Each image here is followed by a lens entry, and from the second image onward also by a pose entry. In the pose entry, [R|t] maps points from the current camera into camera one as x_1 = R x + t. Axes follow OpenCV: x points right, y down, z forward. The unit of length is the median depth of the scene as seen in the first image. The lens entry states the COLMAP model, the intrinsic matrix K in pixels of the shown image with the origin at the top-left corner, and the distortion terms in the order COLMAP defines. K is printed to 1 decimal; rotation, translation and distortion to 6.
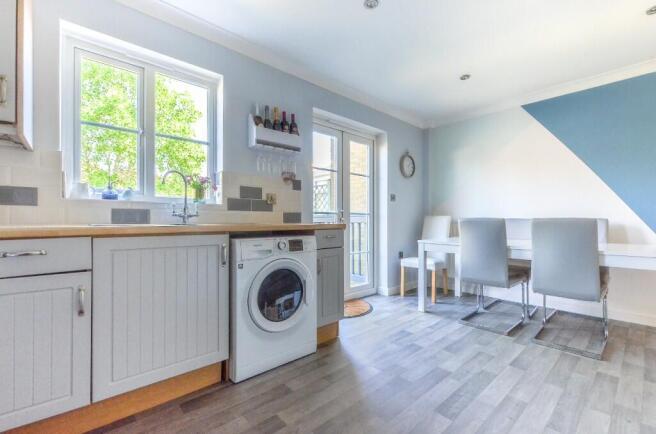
lens RADIAL K [[288.8, 0, 336.2], [0, 288.8, 221.5], [0, 0, 1]] dist [0.001276, 0.000295]
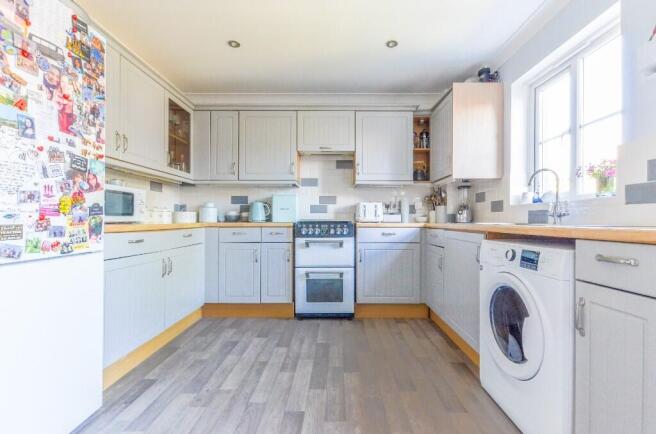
lens RADIAL K [[288.8, 0, 336.2], [0, 288.8, 221.5], [0, 0, 1]] dist [0.001276, 0.000295]
pose [[-0.684651, 0.001194, -0.728870, 0.565632], [-0.000803, 0.999997, 0.002392, -0.002209], [0.728871, 0.002223, -0.684647, 1.251693]]
